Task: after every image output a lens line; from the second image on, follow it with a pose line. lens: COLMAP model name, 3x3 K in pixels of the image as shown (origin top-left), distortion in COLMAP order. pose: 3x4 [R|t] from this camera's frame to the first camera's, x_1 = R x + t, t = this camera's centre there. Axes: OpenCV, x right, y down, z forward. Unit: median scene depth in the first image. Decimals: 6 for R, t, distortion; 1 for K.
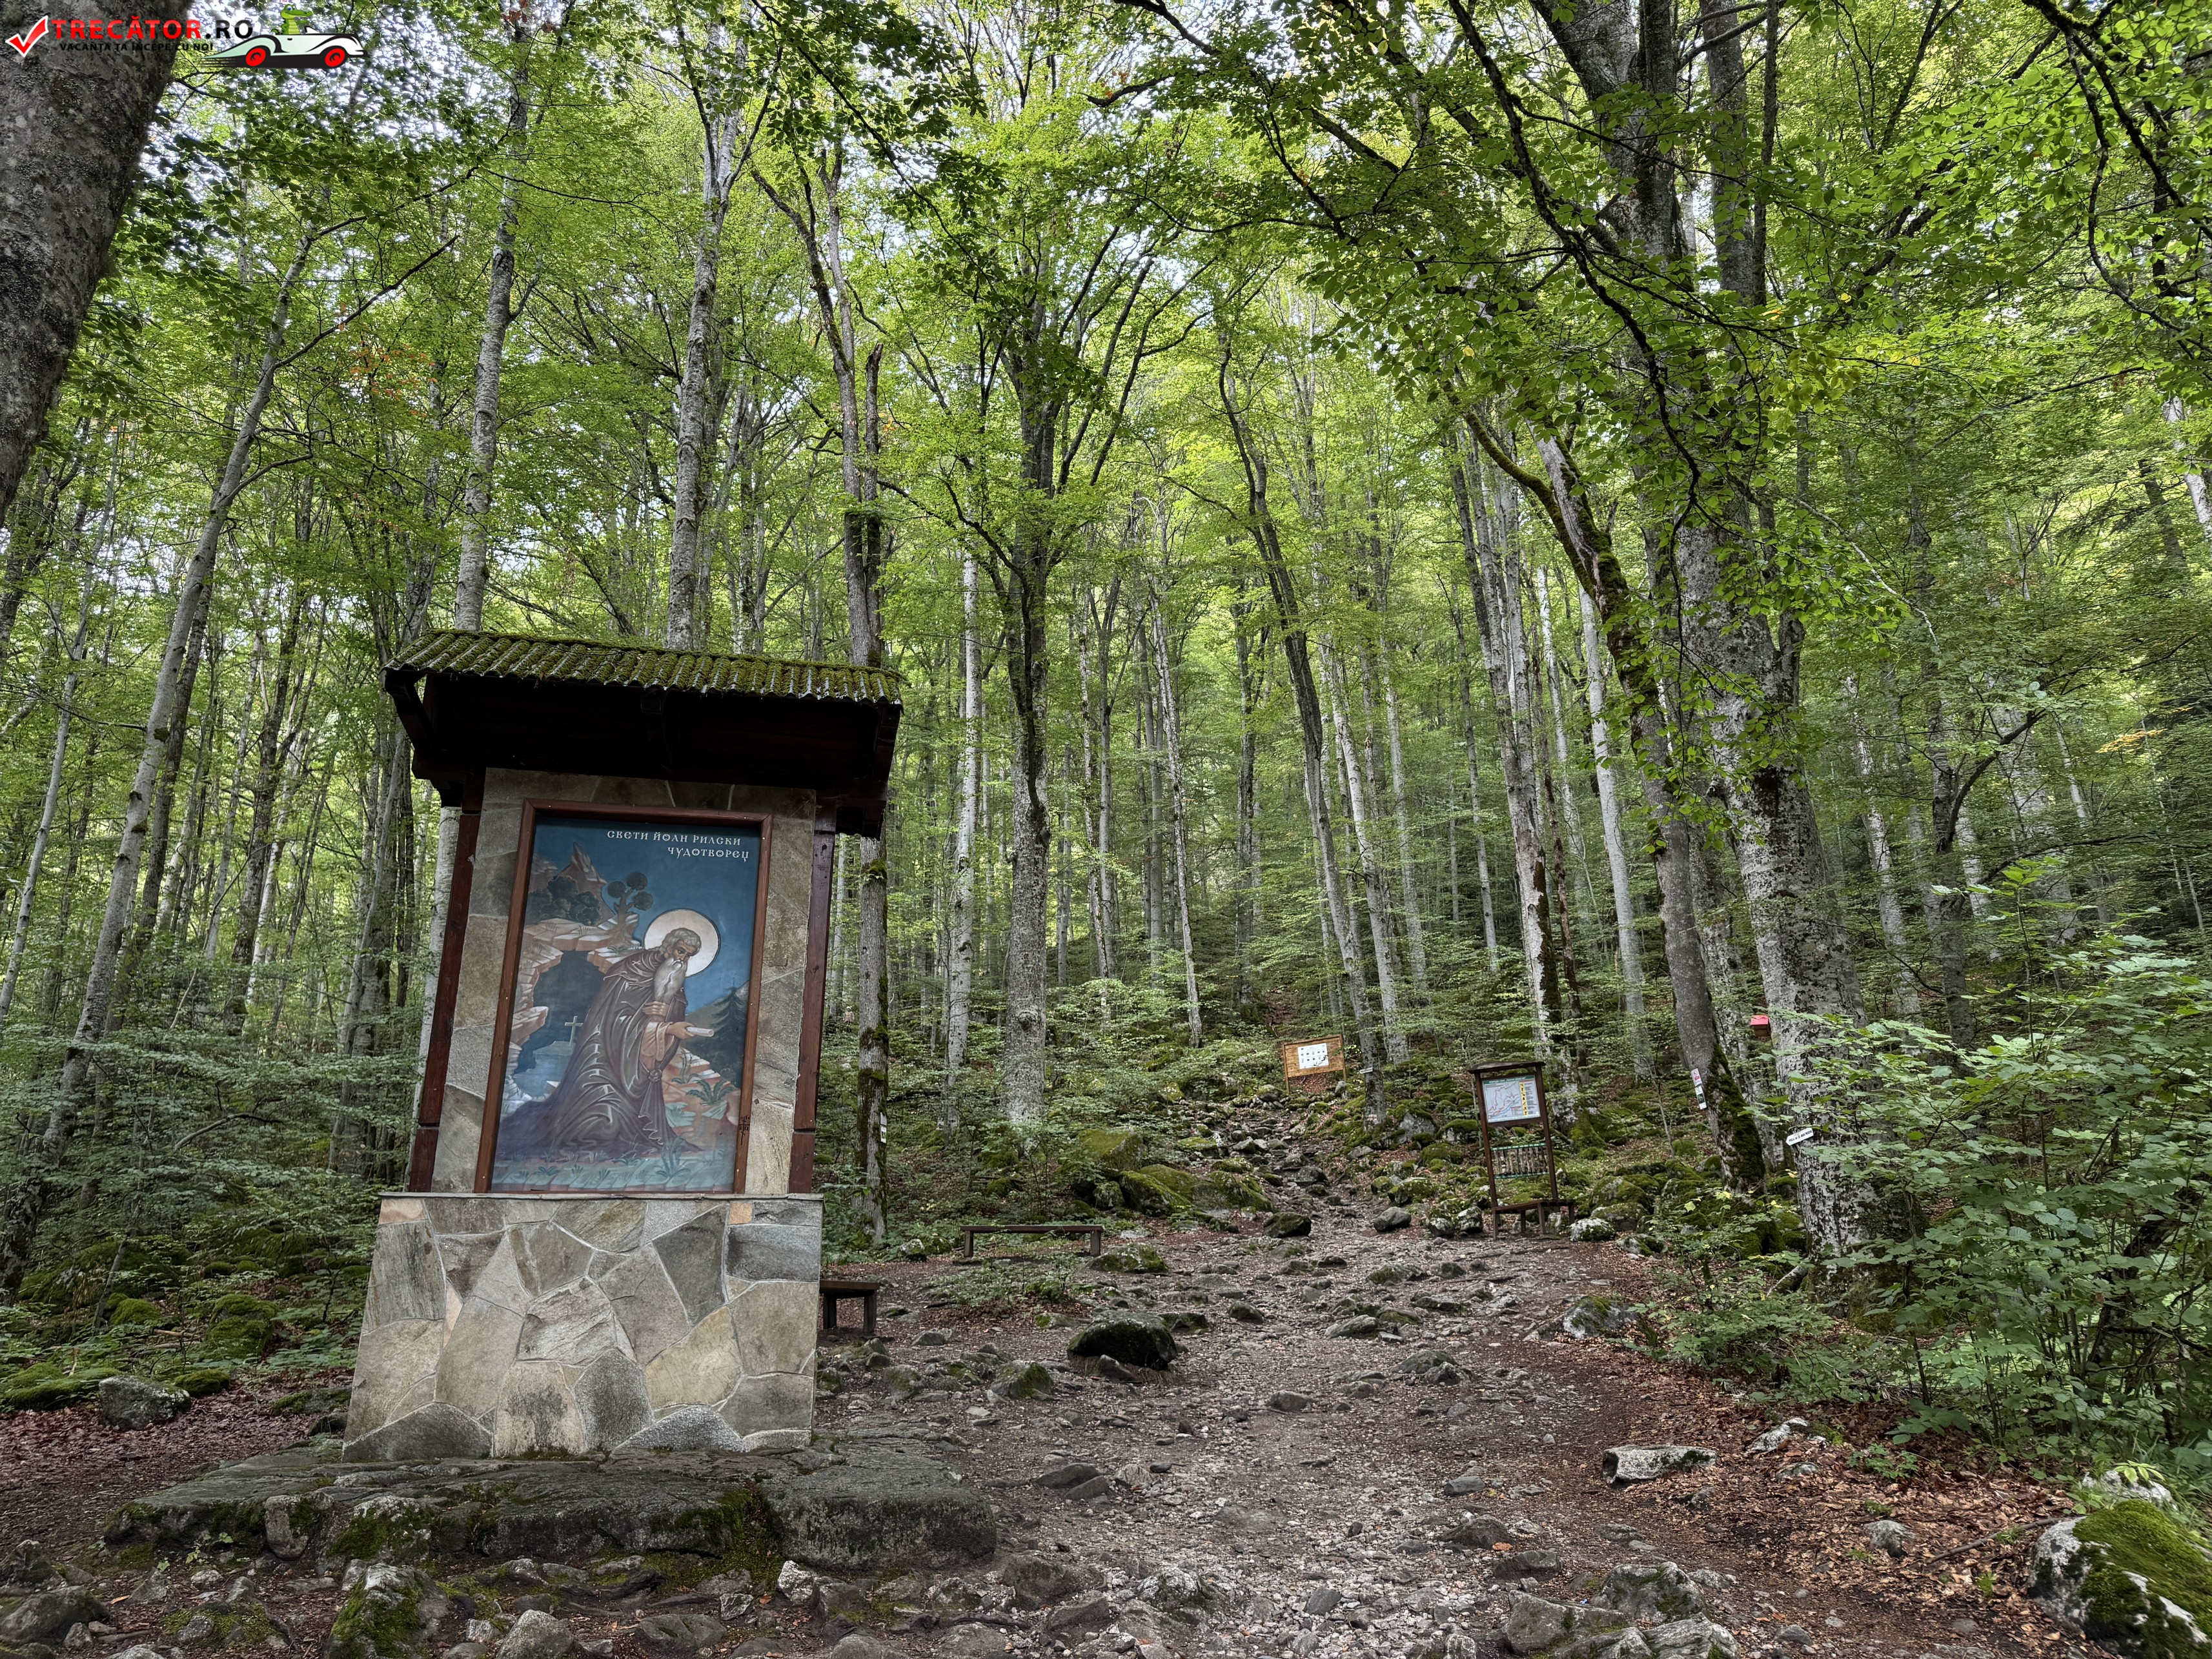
lens RADIAL K [[1456.0, 0, 1137.0], [0, 1456.0, 824.3], [0, 0, 1]] dist [0.091279, -0.137313]
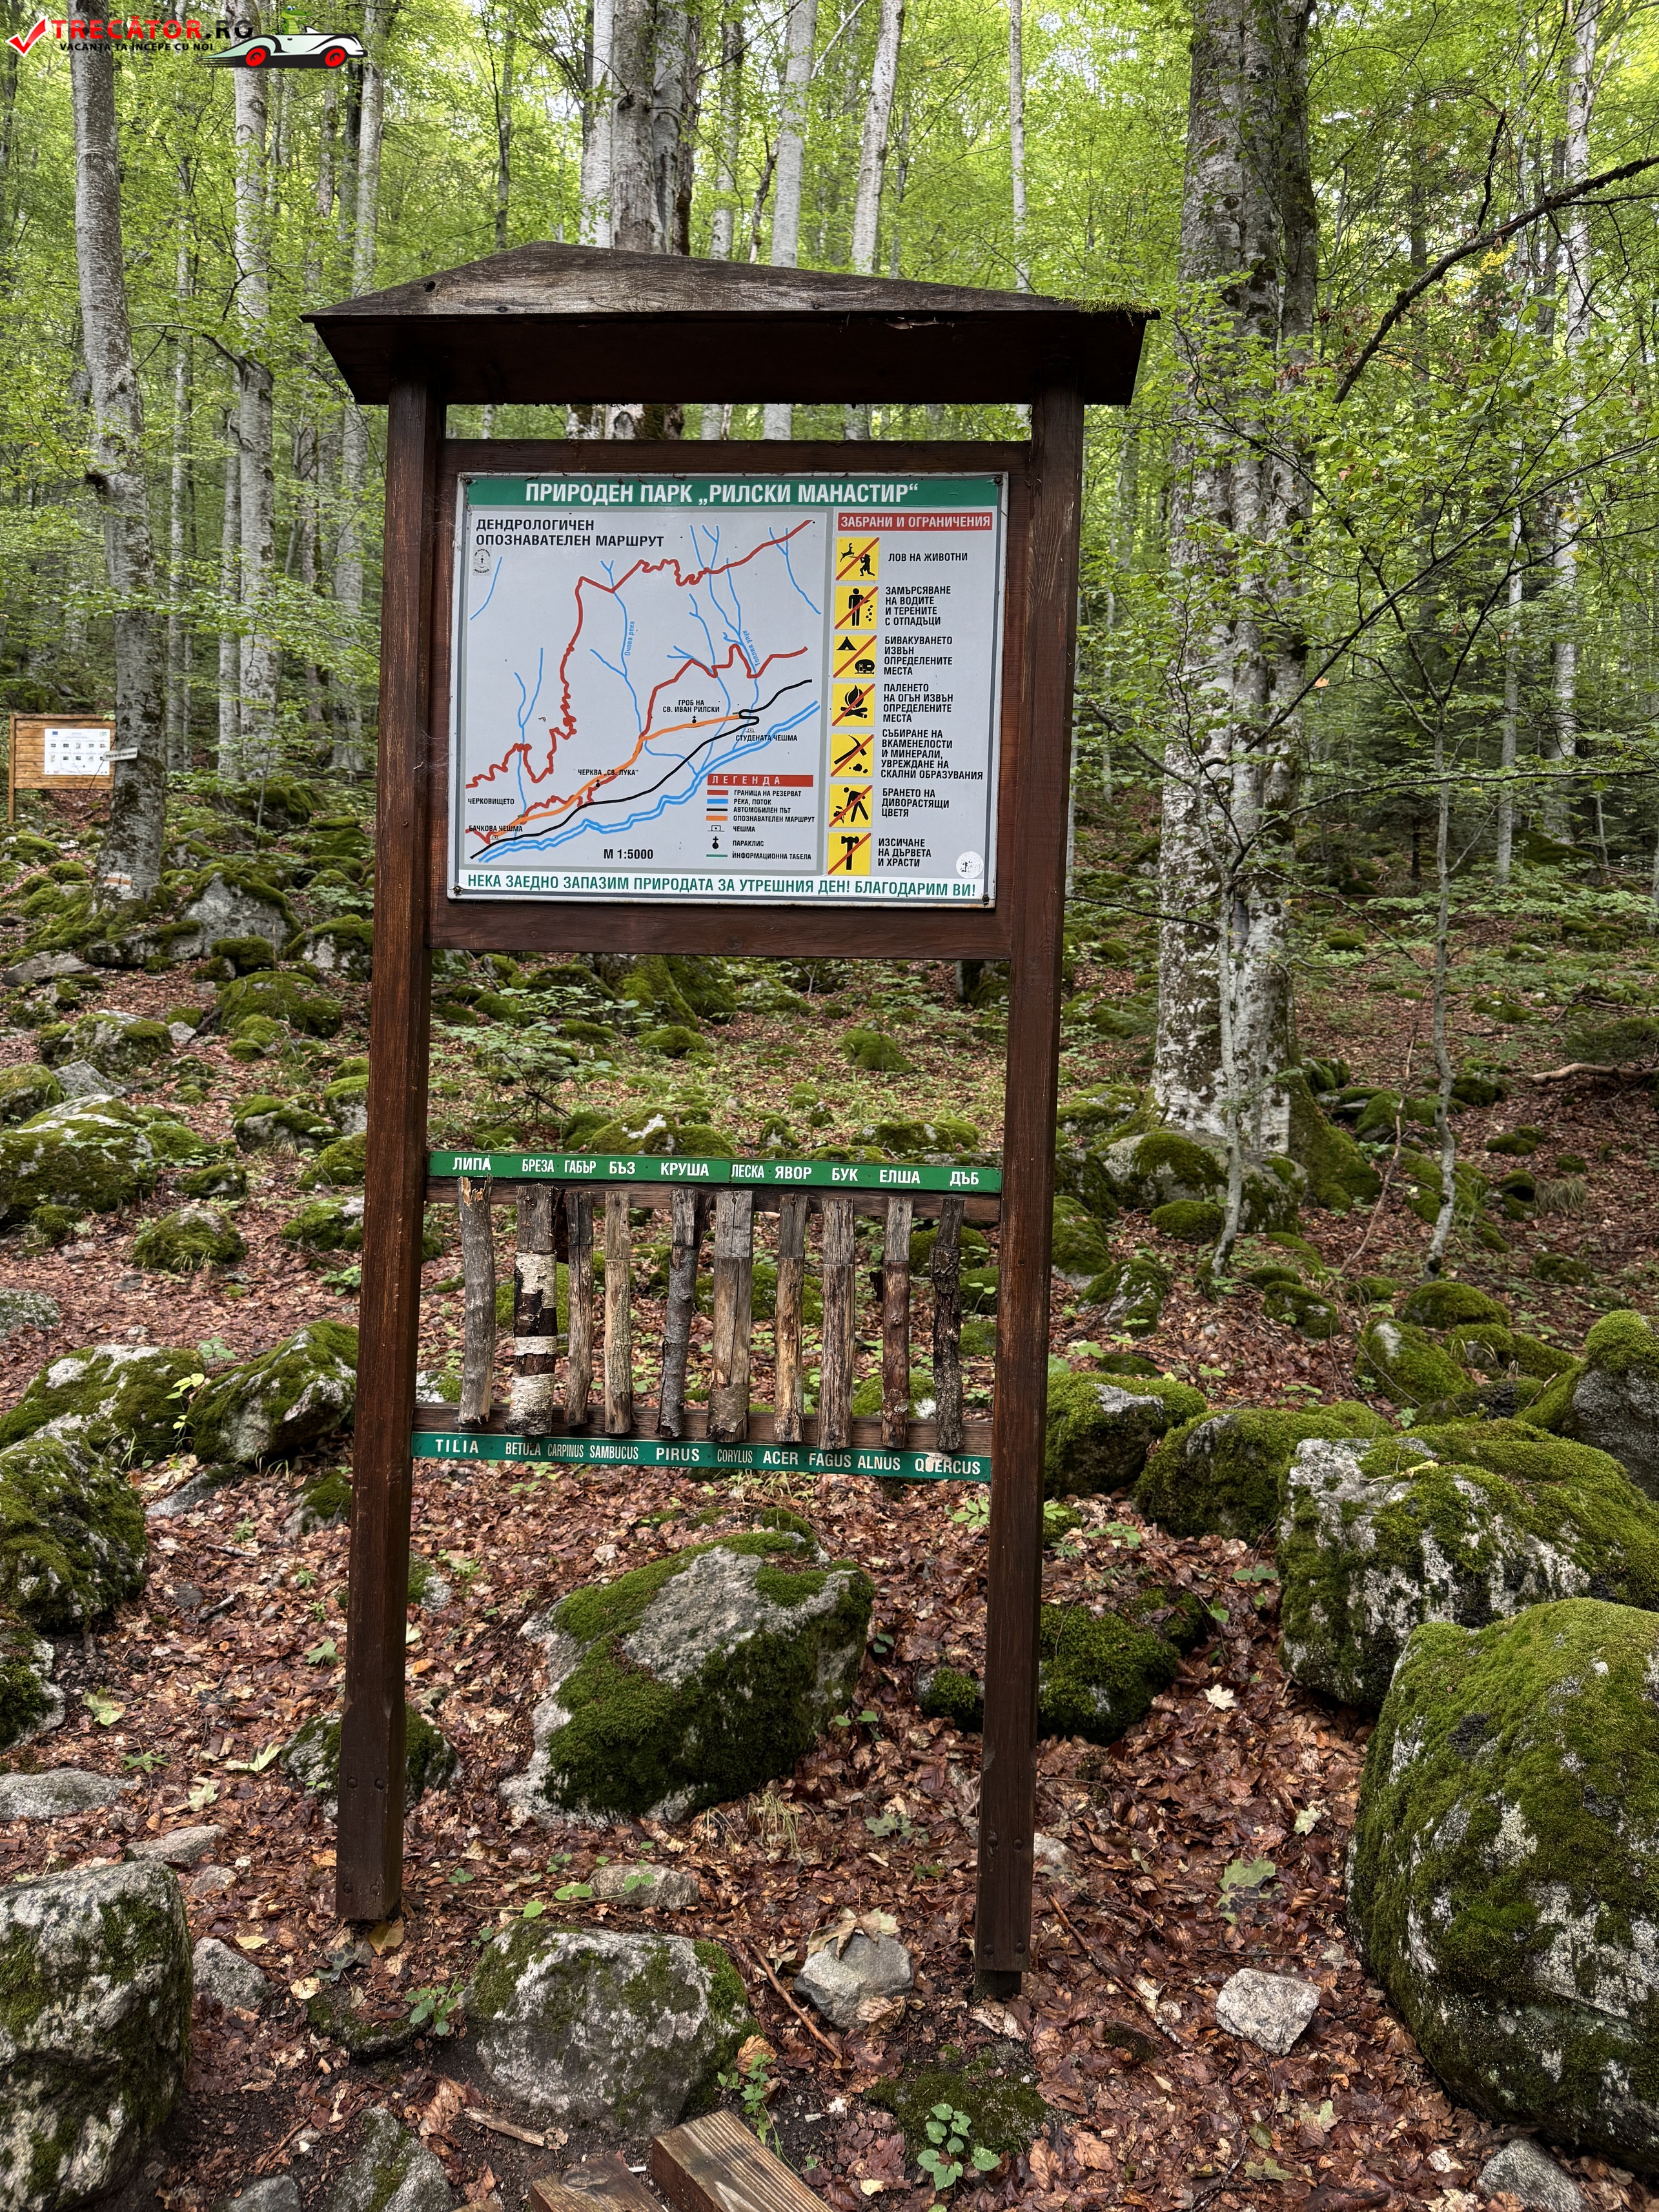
lens RADIAL K [[1456.0, 0, 829.5], [0, 1456.0, 1106.0], [0, 0, 1]] dist [0.091279, -0.137313]
pose [[0.870628, 0.076742, 0.485919, 0.139177], [-0.221079, 0.943429, 0.247114, 0.120703], [-0.439466, -0.322571, 0.838342, 0.583646]]
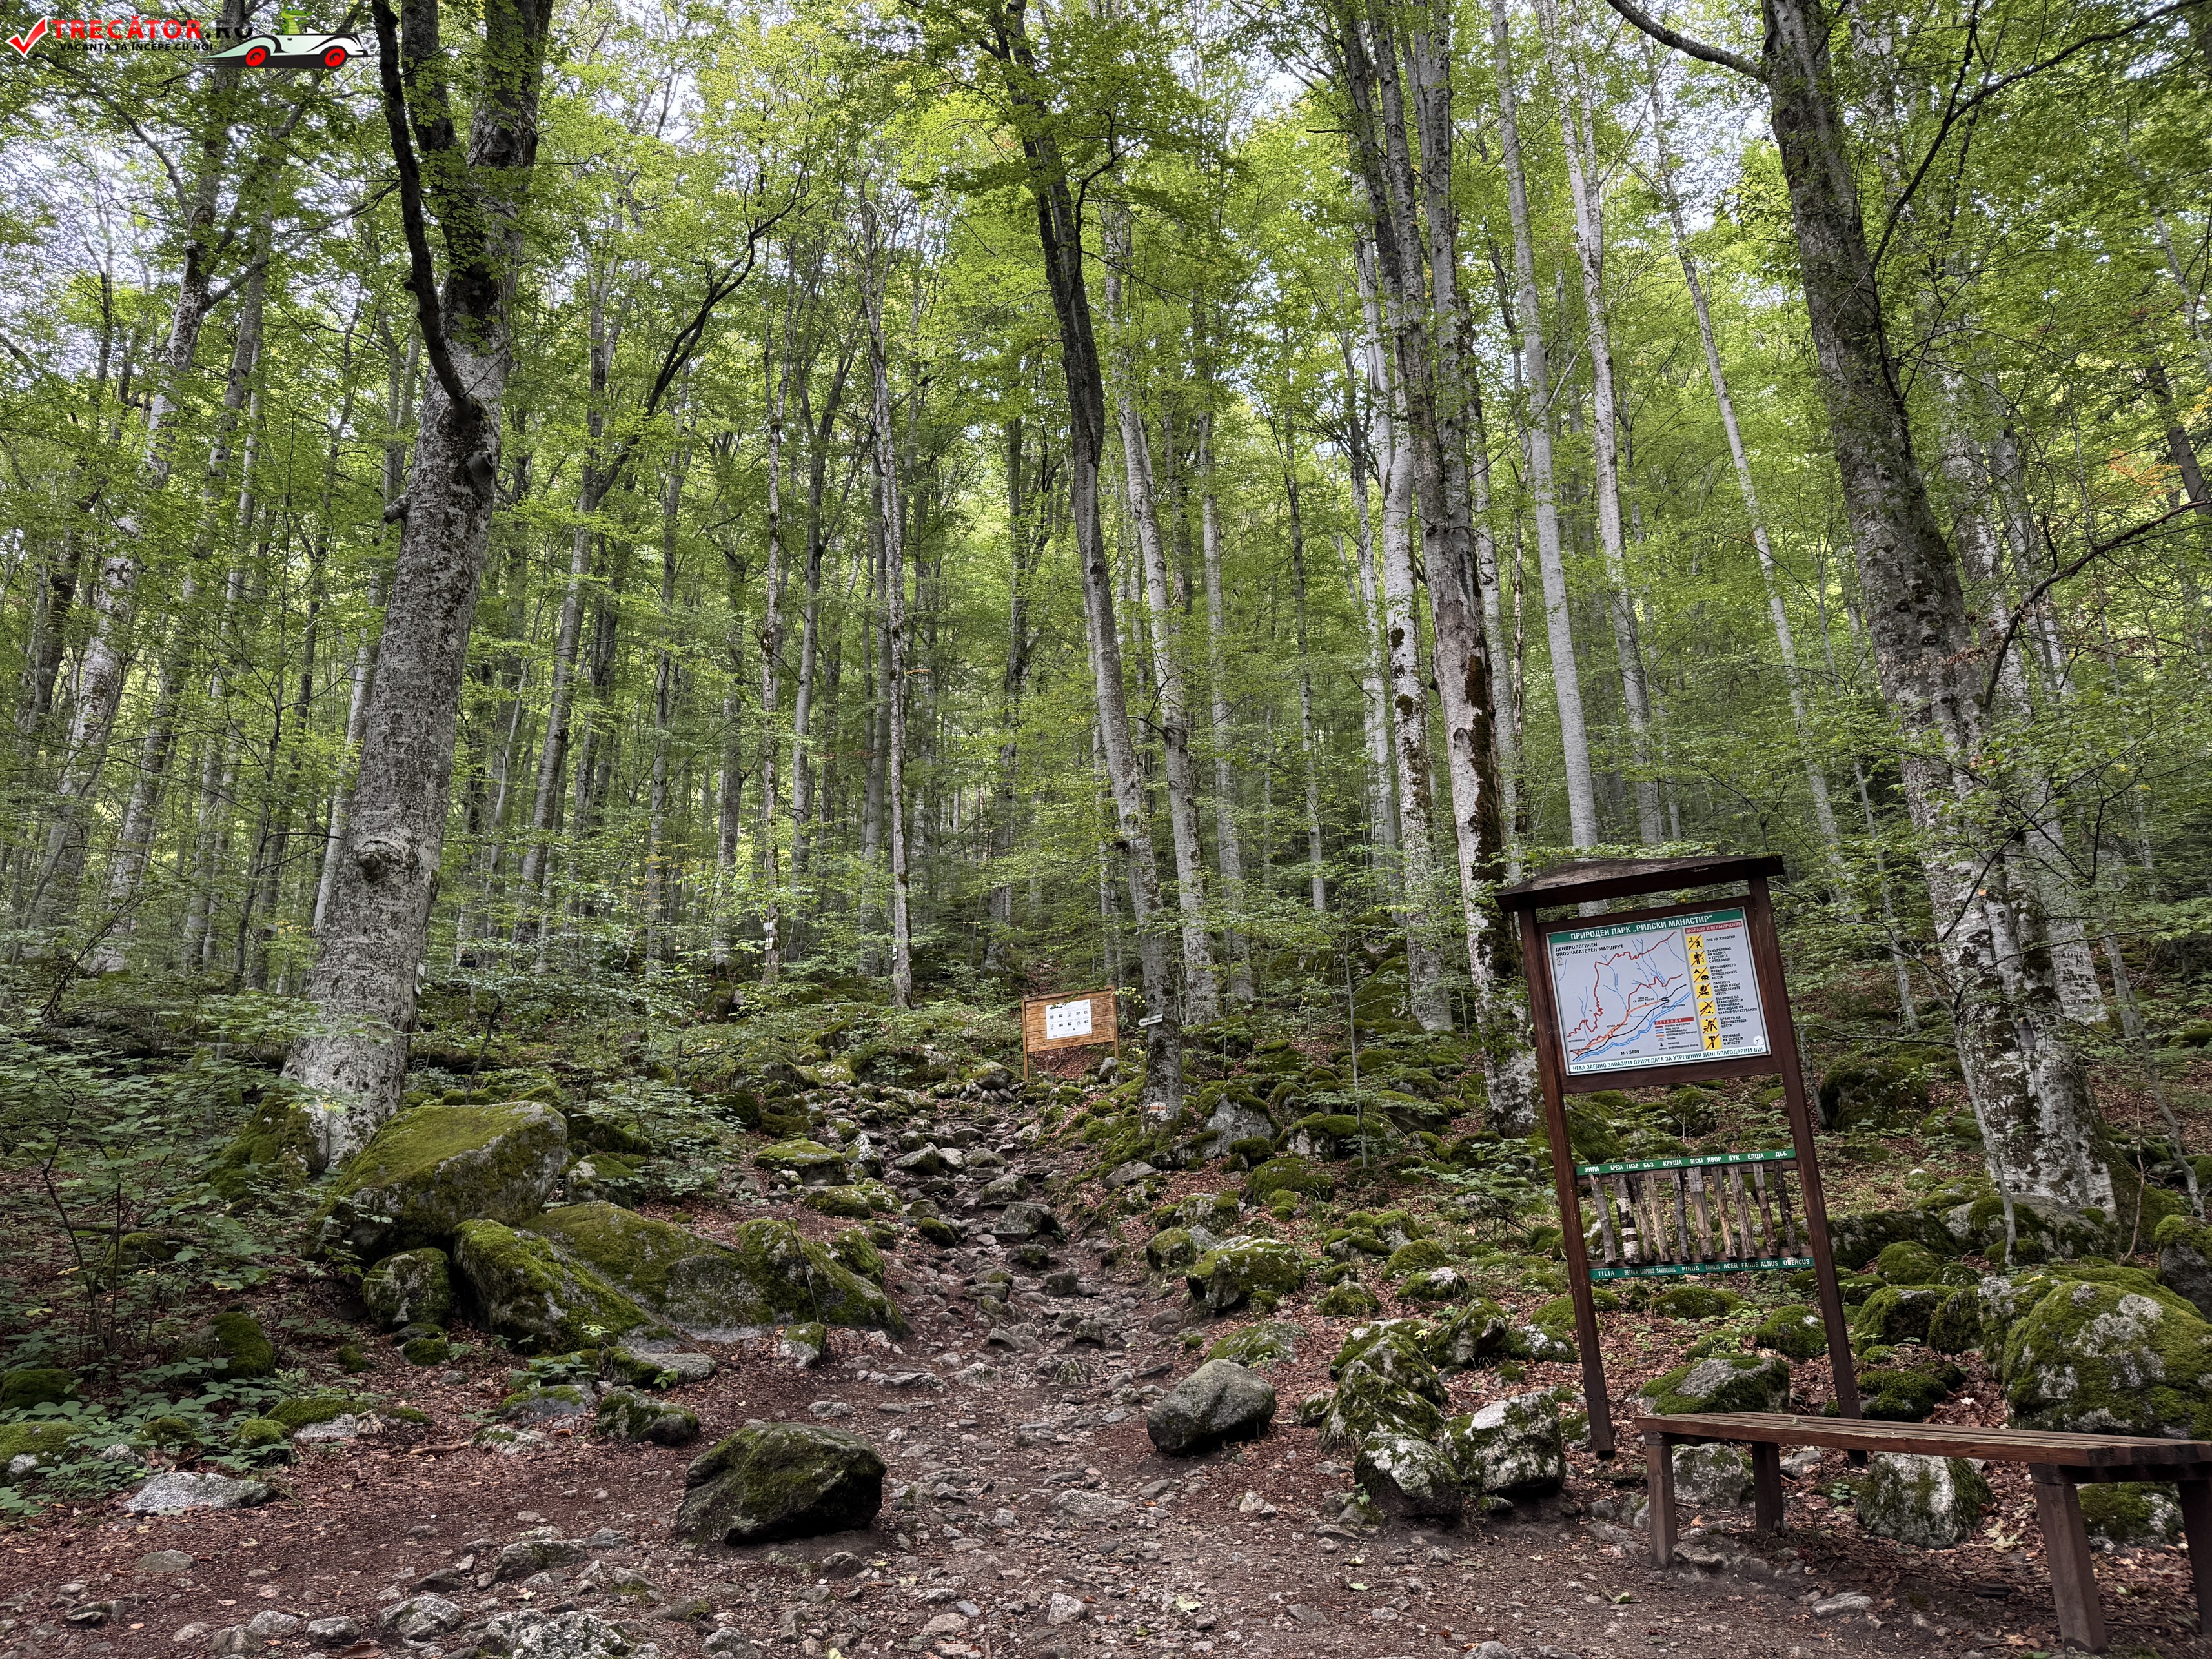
lens RADIAL K [[1456.0, 0, 1137.0], [0, 1456.0, 824.3], [0, 0, 1]] dist [0.091279, -0.137313]
pose [[0.989332, 0.050544, 0.136629, 0.075527], [-0.048748, 0.998675, -0.016461, 0.105892], [-0.137281, 0.009625, 0.990485, 0.472997]]
